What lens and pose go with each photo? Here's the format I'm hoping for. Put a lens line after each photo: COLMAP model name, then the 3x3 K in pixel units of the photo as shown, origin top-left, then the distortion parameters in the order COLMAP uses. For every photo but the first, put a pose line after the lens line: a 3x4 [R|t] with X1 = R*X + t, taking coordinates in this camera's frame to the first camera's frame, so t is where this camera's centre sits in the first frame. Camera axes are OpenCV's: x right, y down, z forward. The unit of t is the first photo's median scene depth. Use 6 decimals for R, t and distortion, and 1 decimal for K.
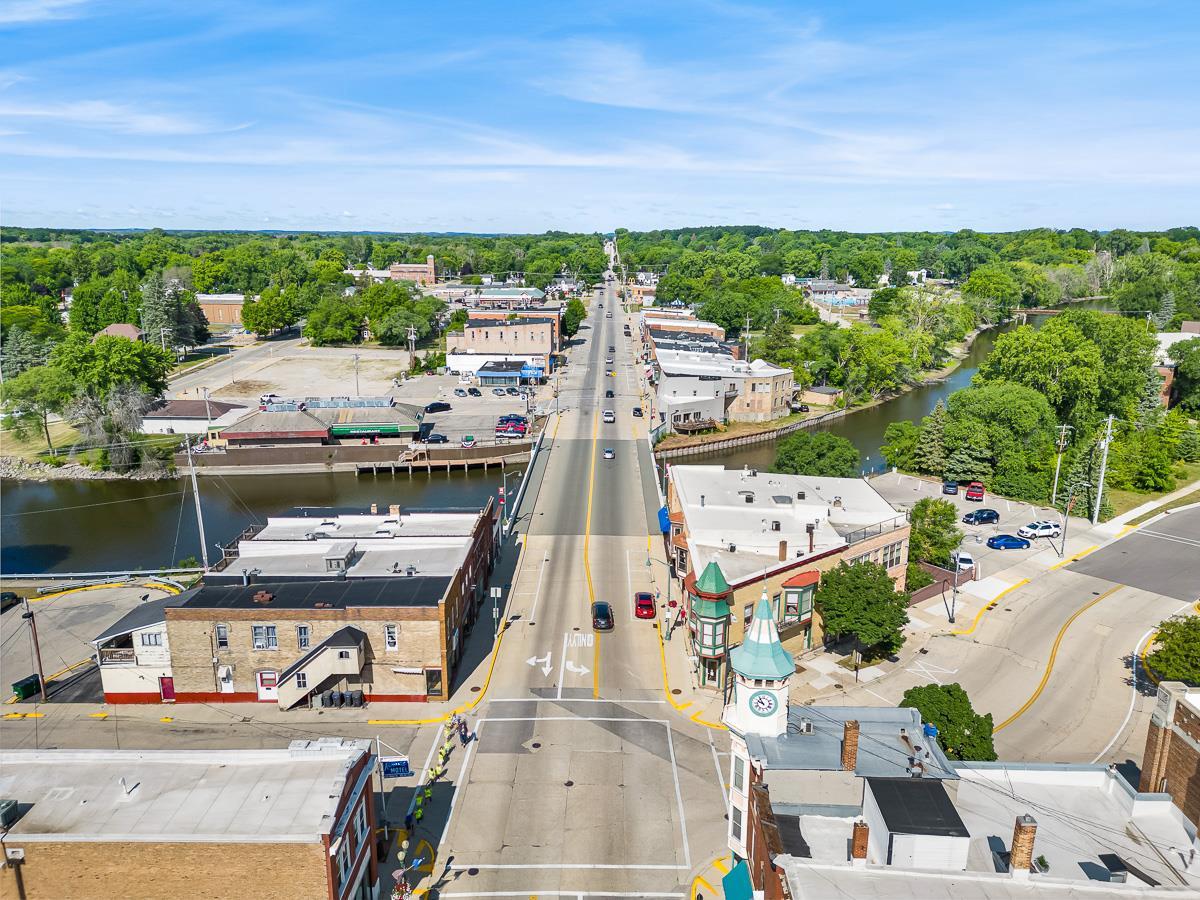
lens RADIAL K [[834.4, 0, 600.0], [0, 834.4, 450.0], [0, 0, 1]] dist [0.050217, -0.051309]
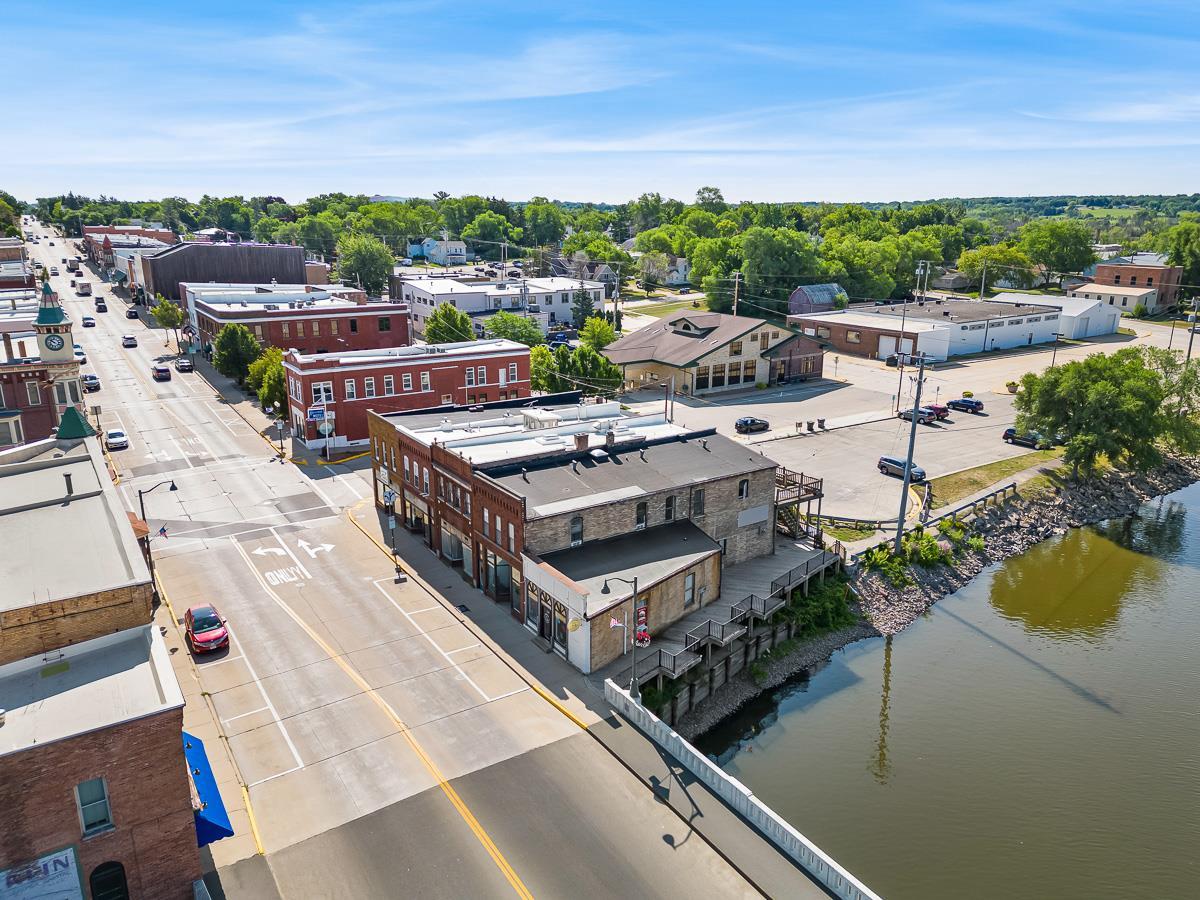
lens RADIAL K [[834.4, 0, 600.0], [0, 834.4, 450.0], [0, 0, 1]] dist [0.050217, -0.051309]
pose [[-0.825820, 0.144993, -0.544976, 0.132752], [-0.148339, 0.876499, 0.457979, -0.251728], [0.544075, 0.459050, -0.702322, 1.547082]]
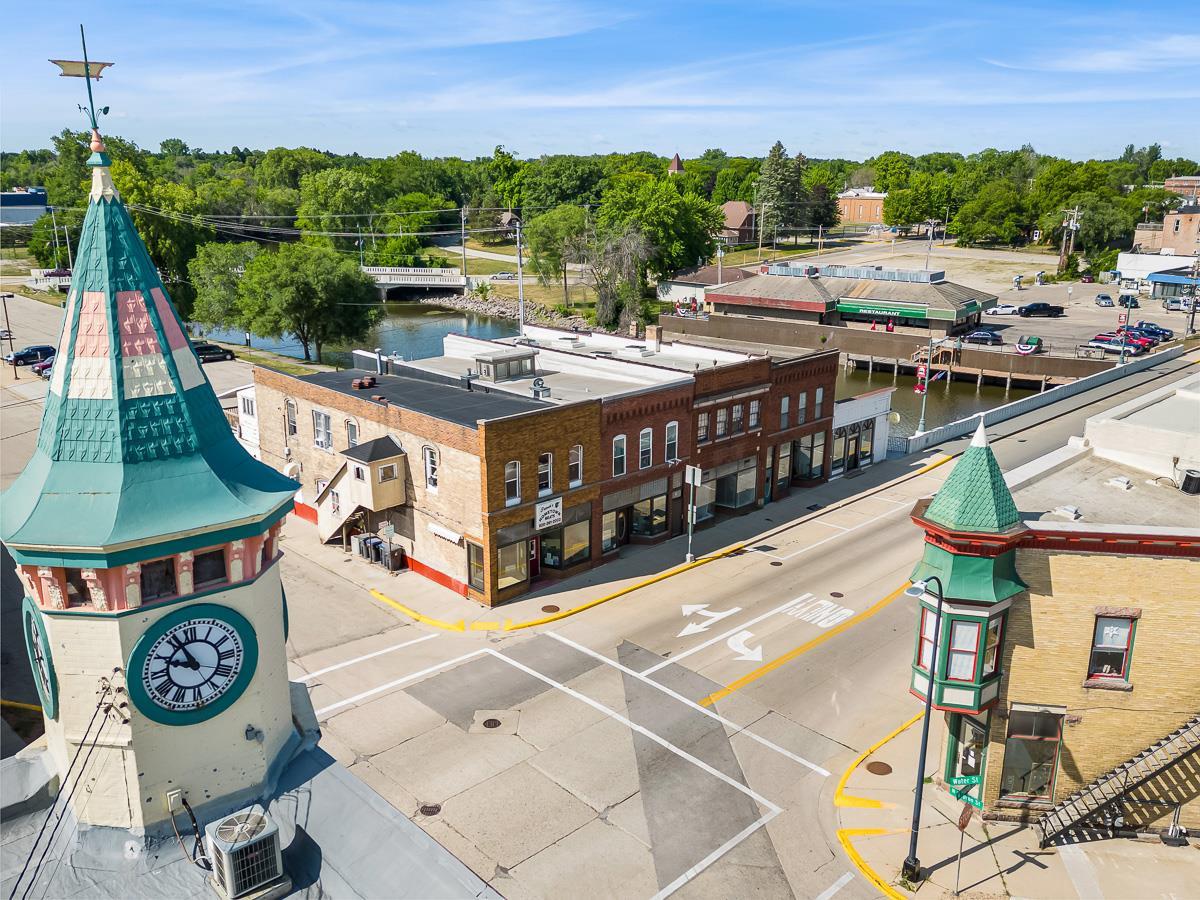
lens RADIAL K [[980.8, 0, 600.0], [0, 980.8, 450.0], [0, 0, 1]] dist [0.053547, -0.012612]
pose [[0.700658, 0.193519, -0.686752, 0.248359], [-0.180693, 0.979265, 0.091595, 0.099684], [0.690238, 0.059914, 0.721097, 0.465101]]
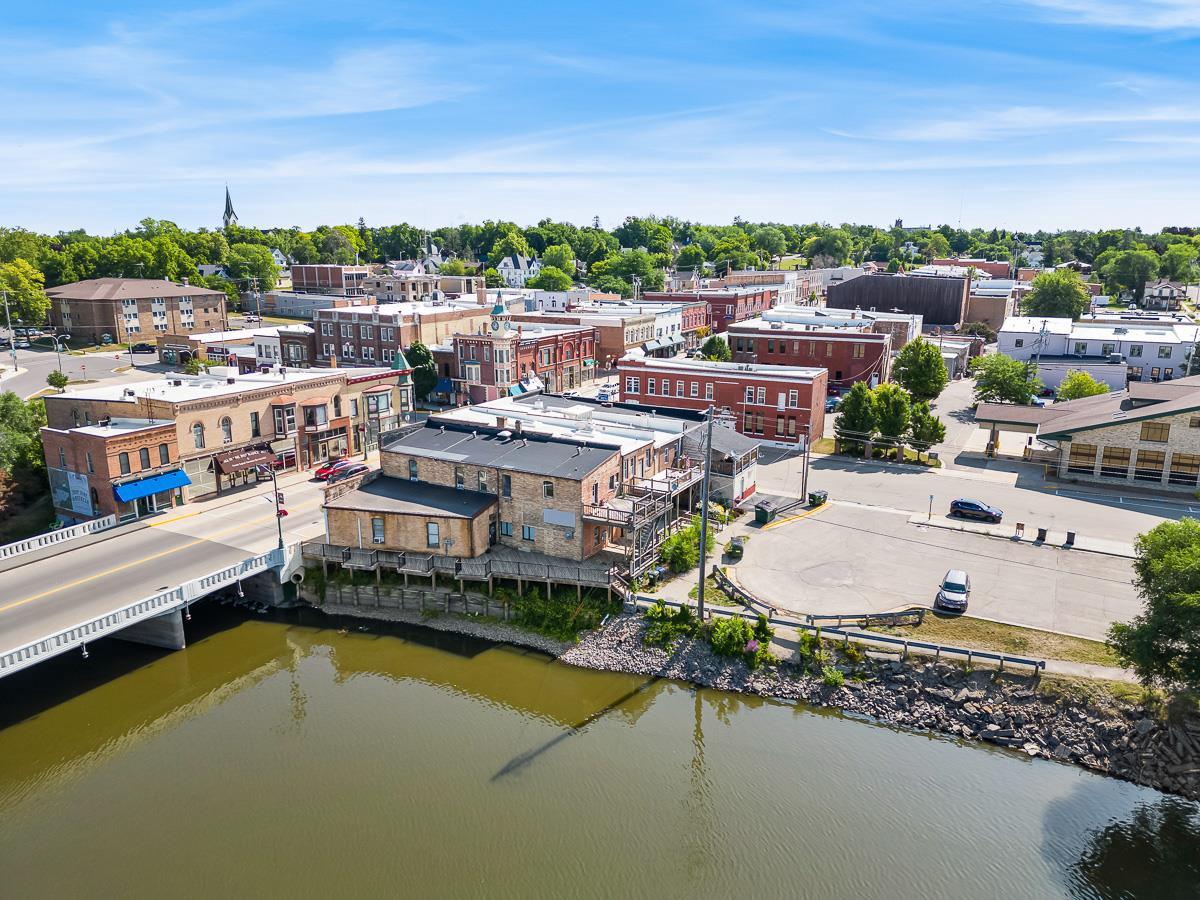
lens RADIAL K [[834.4, 0, 600.0], [0, 834.4, 450.0], [0, 0, 1]] dist [0.050217, -0.051309]
pose [[-0.880479, -0.119485, 0.458781, -0.792275], [0.112567, 0.887354, 0.447137, -0.305084], [-0.460527, 0.445338, -0.767847, 1.713133]]
